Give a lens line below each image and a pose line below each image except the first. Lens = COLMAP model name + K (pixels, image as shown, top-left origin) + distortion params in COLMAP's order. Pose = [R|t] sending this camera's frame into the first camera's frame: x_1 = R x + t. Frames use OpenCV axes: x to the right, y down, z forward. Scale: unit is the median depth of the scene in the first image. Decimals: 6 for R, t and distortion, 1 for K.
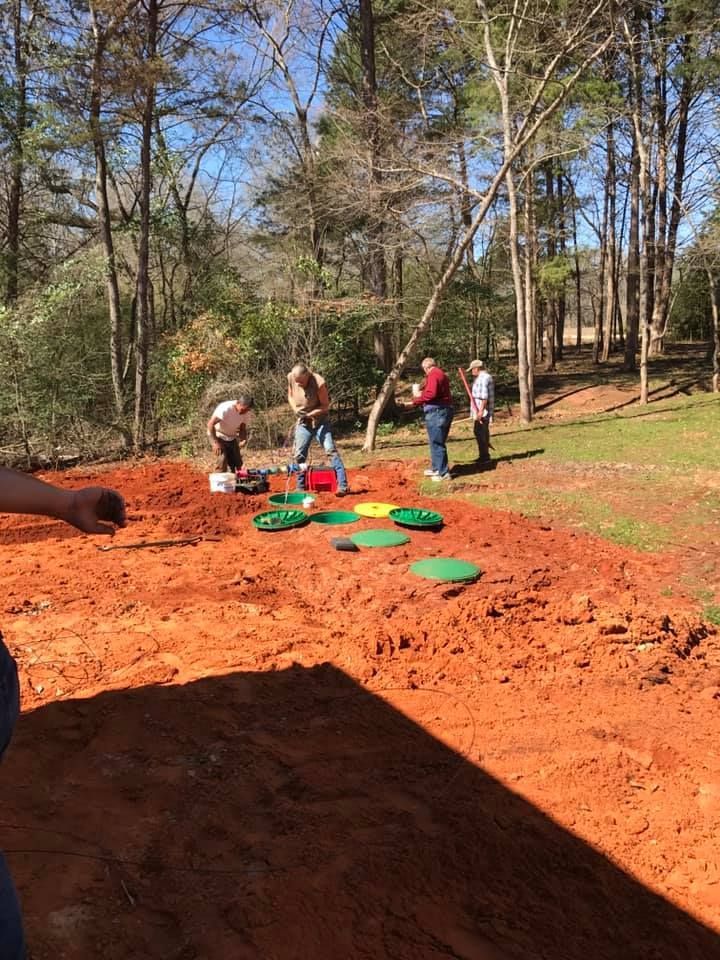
lens RADIAL K [[778.2, 0, 341.3], [0, 778.2, 458.0], [0, 0, 1]] dist [0.009651, -0.046953]
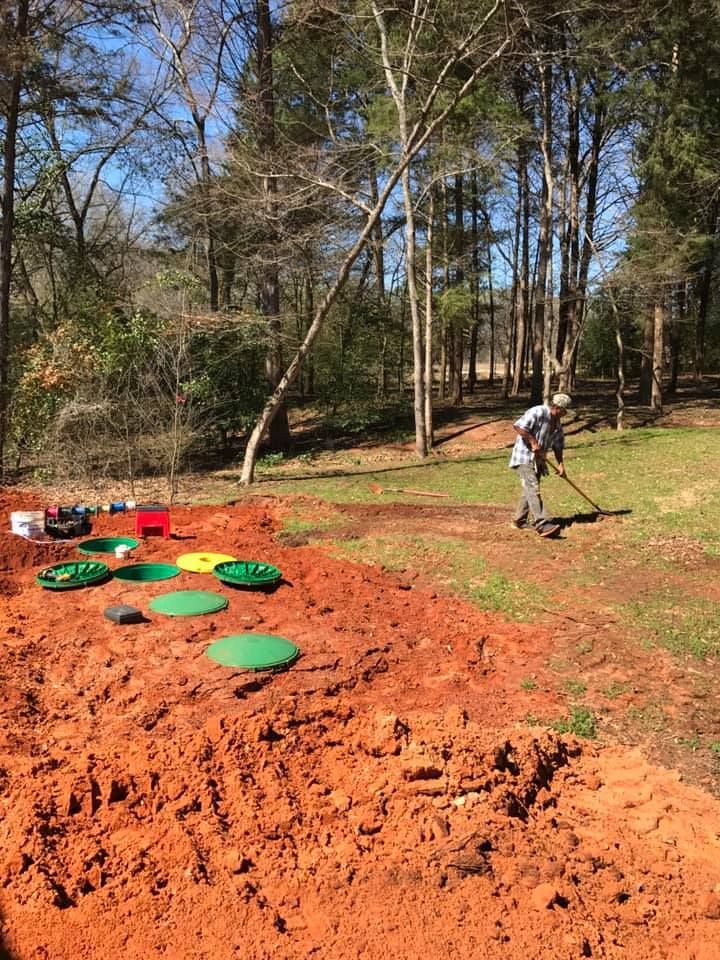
lens RADIAL K [[778.2, 0, 341.3], [0, 778.2, 458.0], [0, 0, 1]] dist [0.009651, -0.046953]
pose [[0.995231, 0.024317, 0.094462, 0.101133], [-0.020881, 0.999090, -0.037189, -0.014648], [-0.095280, 0.035039, 0.994834, 0.153652]]
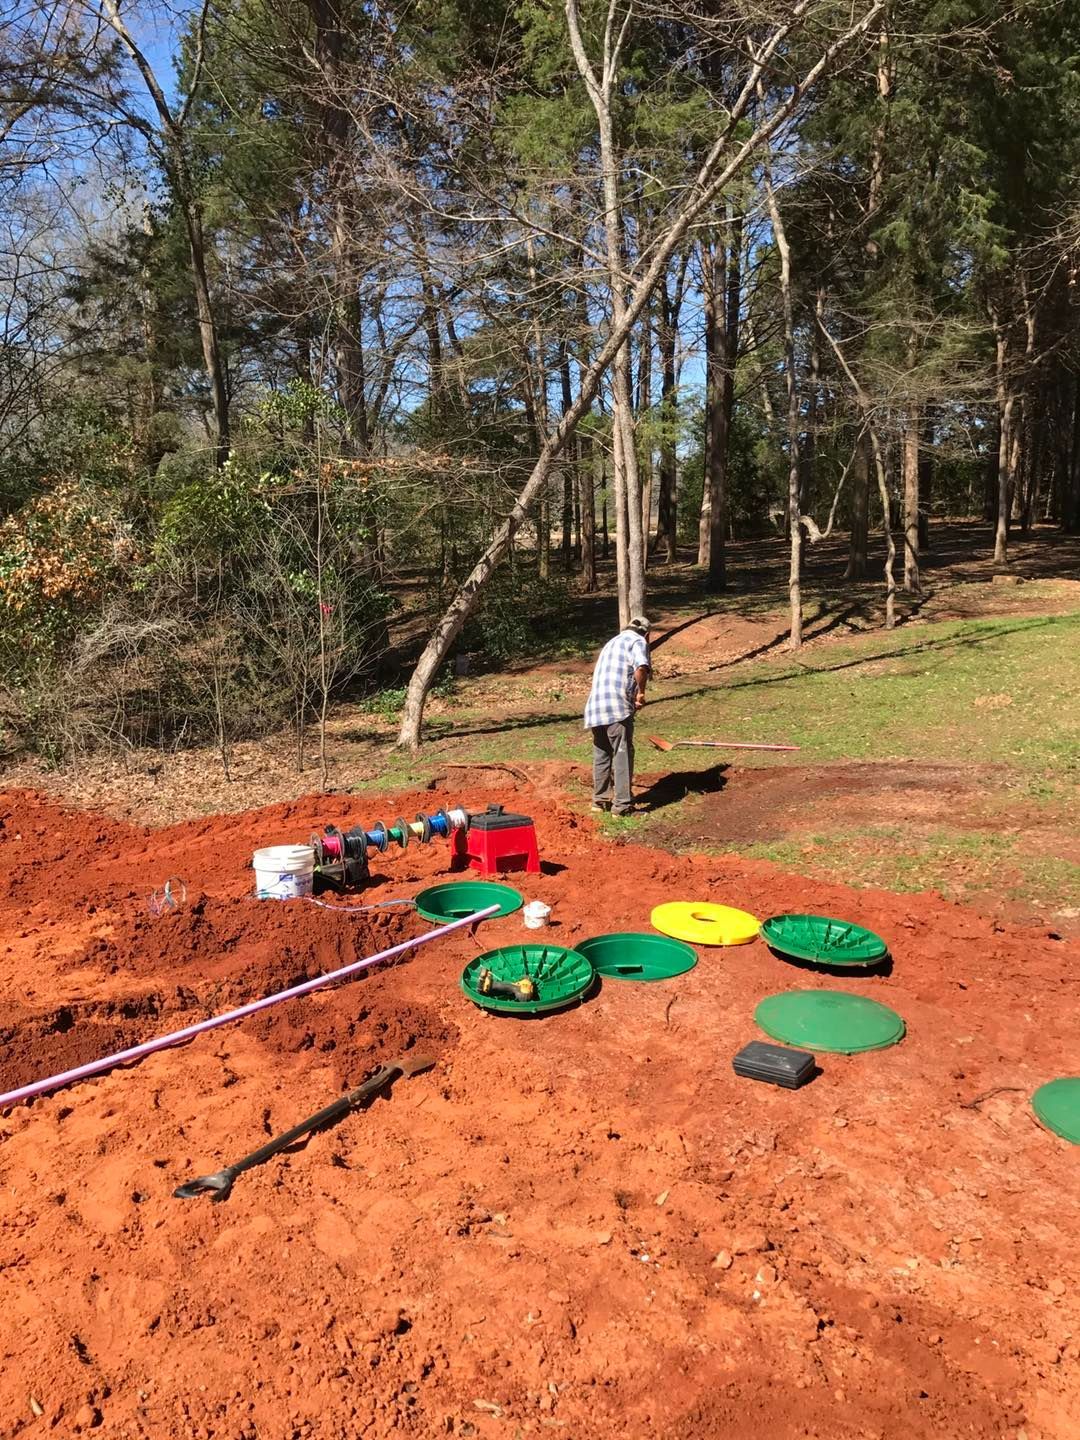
lens RADIAL K [[1184.3, 0, 511.3], [0, 1184.3, 683.9], [0, 0, 1]] dist [0.023607, -0.051413]
pose [[0.955134, -0.028885, 0.294761, -0.232399], [0.036935, 0.999080, -0.021779, -0.054102], [-0.293861, 0.031689, 0.955323, 0.353219]]
